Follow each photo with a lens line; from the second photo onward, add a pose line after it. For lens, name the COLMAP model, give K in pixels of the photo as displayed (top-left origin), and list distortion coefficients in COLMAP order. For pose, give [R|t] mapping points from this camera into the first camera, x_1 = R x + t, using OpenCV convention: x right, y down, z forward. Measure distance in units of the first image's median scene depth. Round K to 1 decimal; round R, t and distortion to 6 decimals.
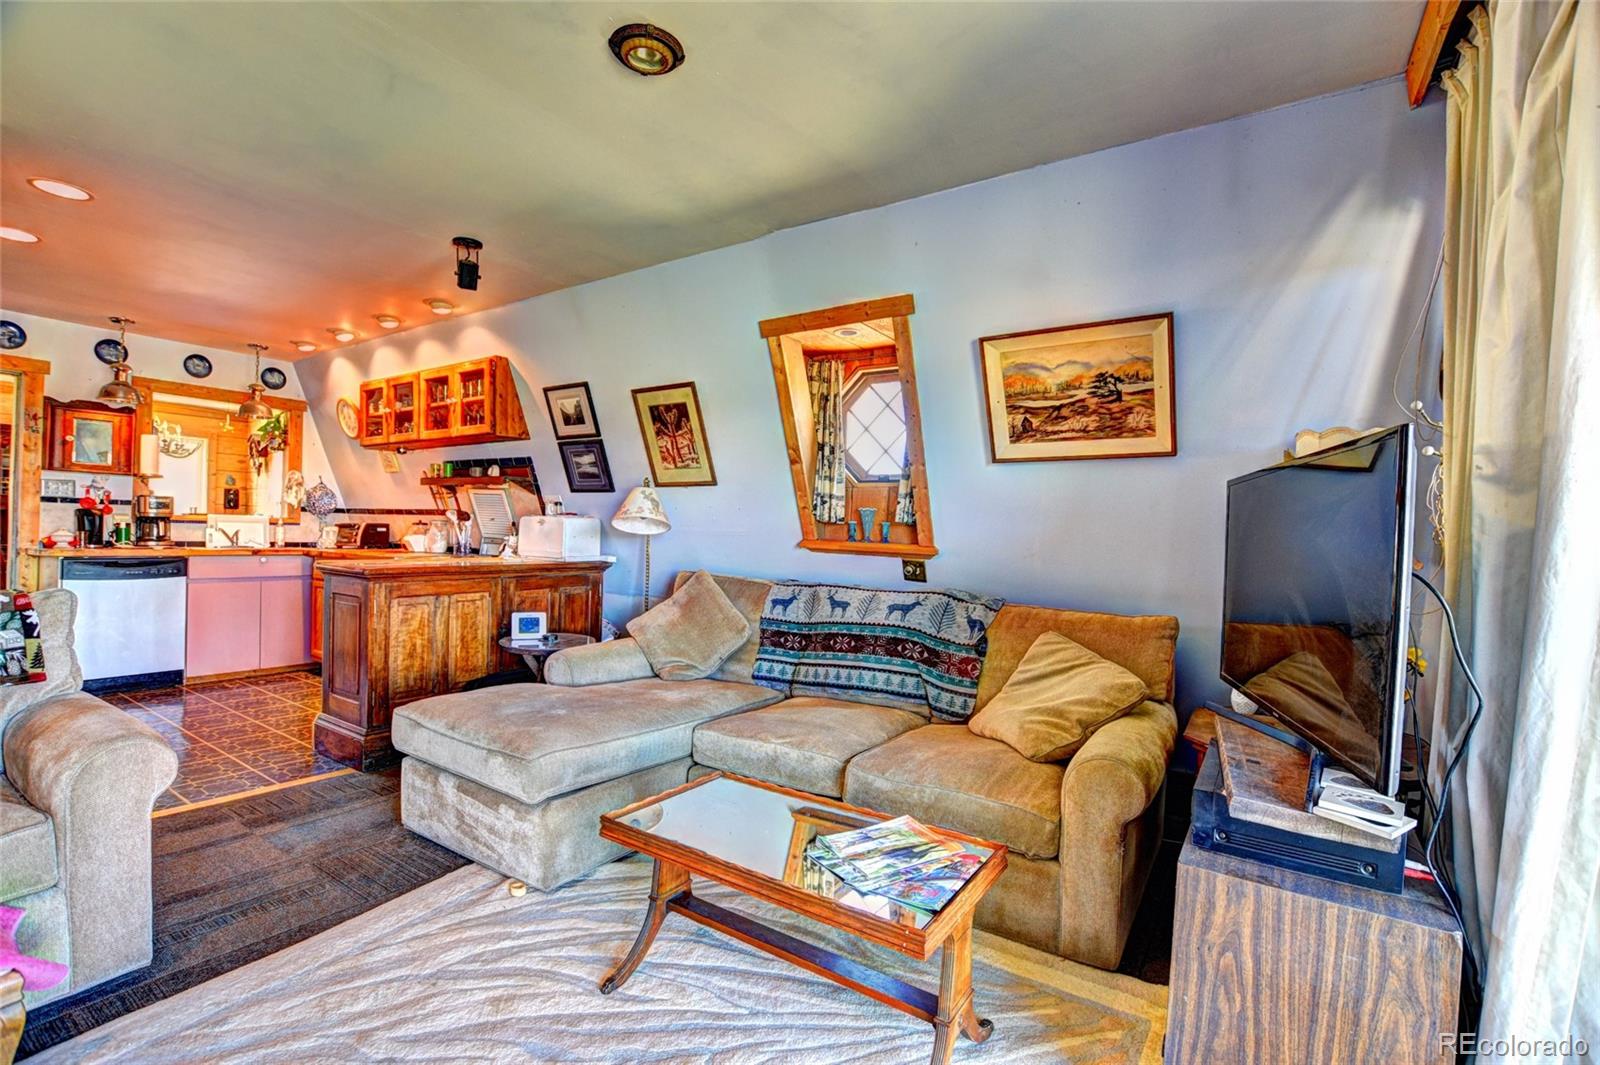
lens RADIAL K [[713.7, 0, 804.5], [0, 713.7, 532.1], [0, 0, 1]] dist [-0.017938, 0.000879]
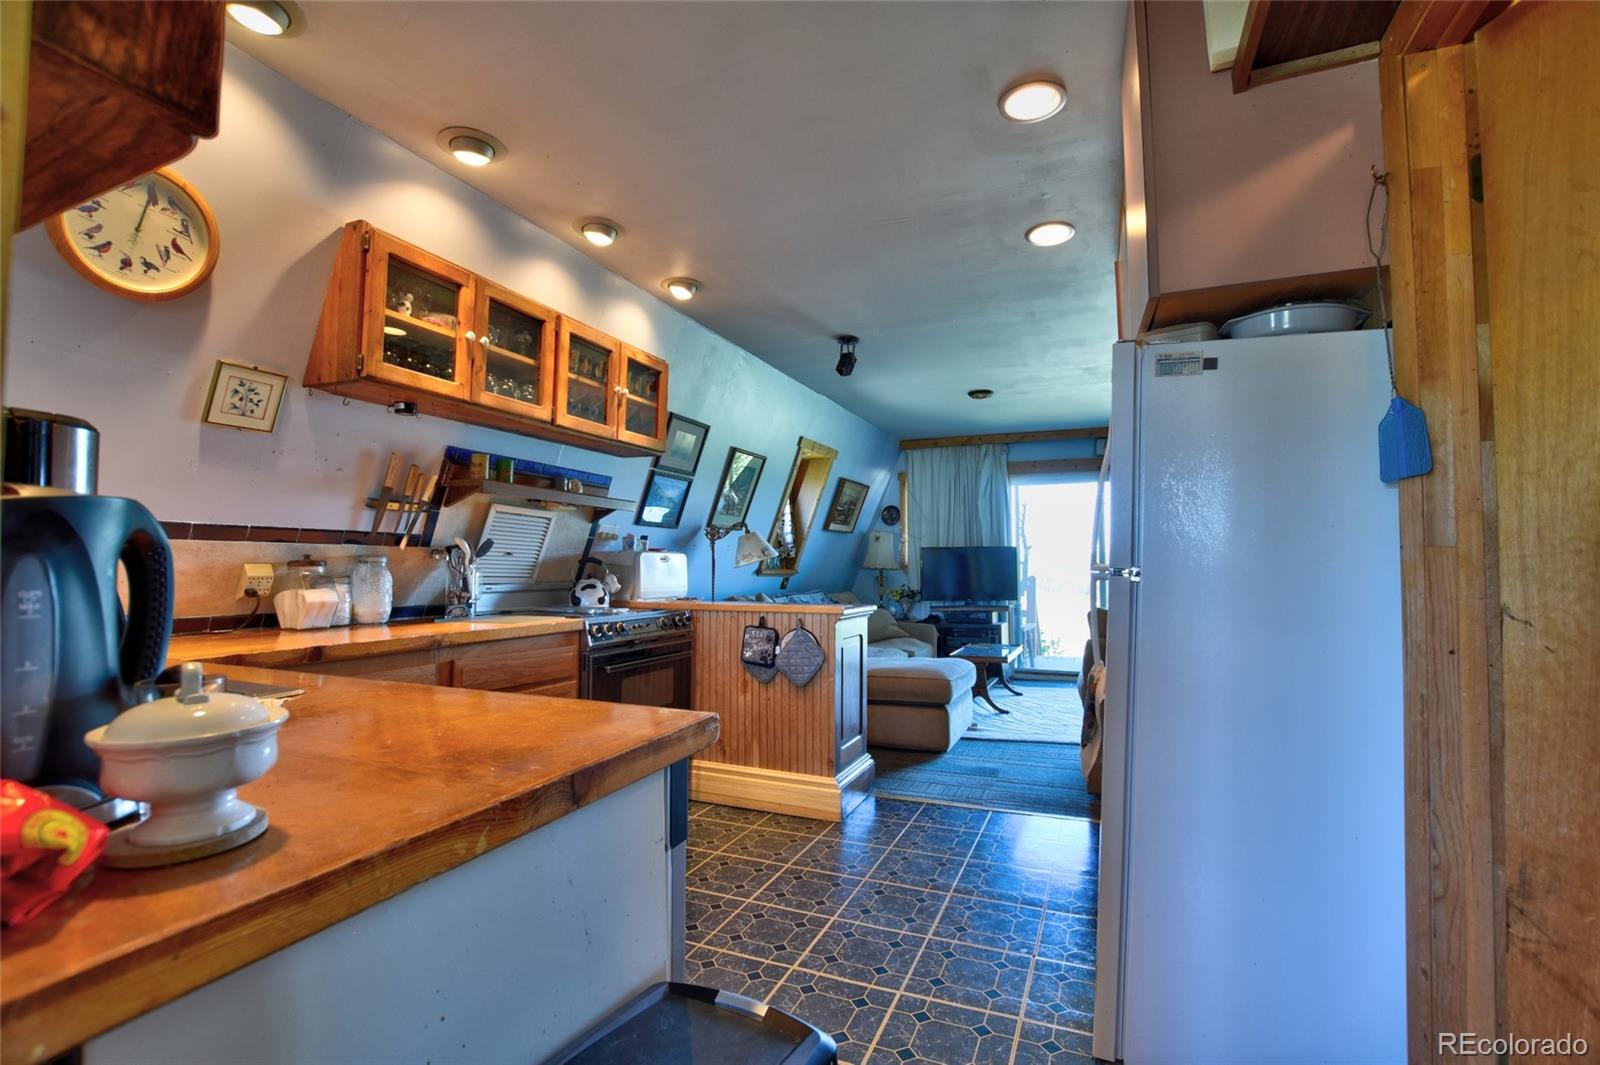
lens RADIAL K [[680.9, 0, 813.7], [0, 680.9, 536.6], [0, 0, 1]] dist [-0.000731, 0.000112]
pose [[-0.164555, 0.018366, 0.986197, -1.198539], [-0.004641, 0.999801, -0.019393, -0.025162], [-0.986357, -0.007768, -0.164437, 0.912802]]
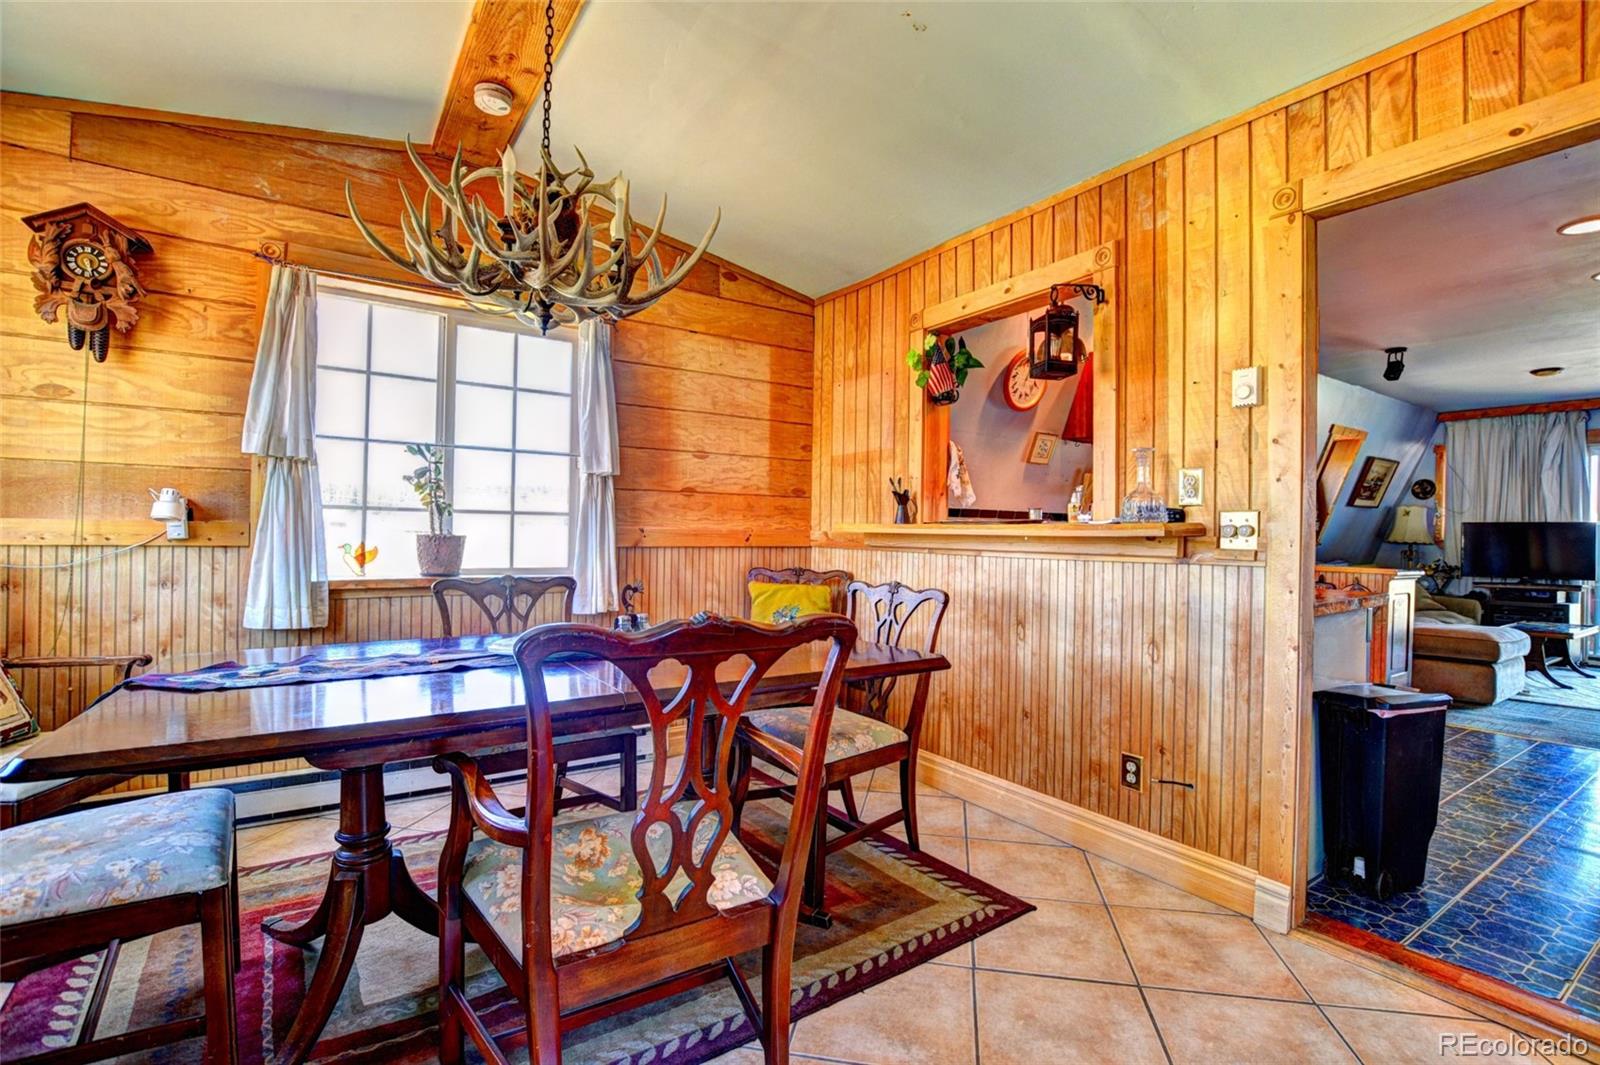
lens RADIAL K [[739.6, 0, 800.0], [0, 739.6, 532.5], [0, 0, 1]] dist [-0.017862, 0.000543]
pose [[0.389708, -0.020734, 0.920705, -1.796477], [-0.011423, 0.999561, 0.027344, -0.036554], [-0.920867, -0.021173, 0.389300, 1.149184]]
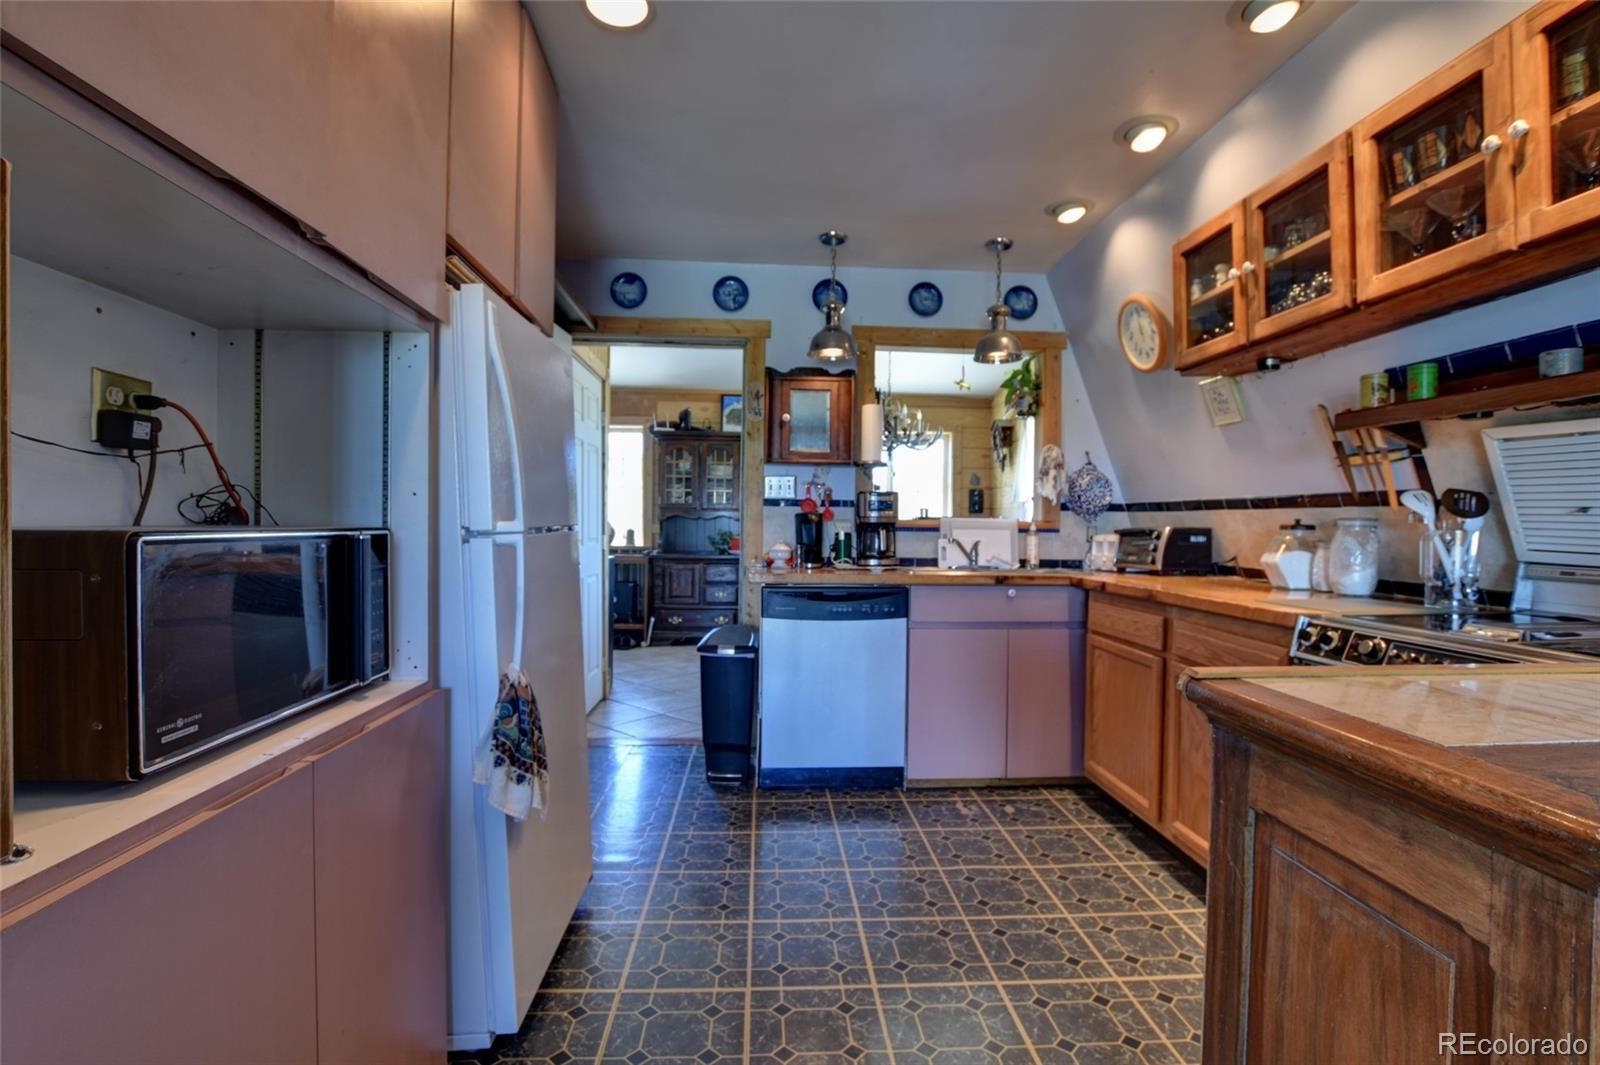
lens RADIAL K [[713.7, 0, 804.5], [0, 713.7, 532.1], [0, 0, 1]] dist [-0.017938, 0.000879]
pose [[0.598496, -0.010911, -0.801052, -0.432841], [0.006049, 0.999940, -0.009101, -0.007180], [0.801103, 0.000602, 0.598526, 0.557264]]
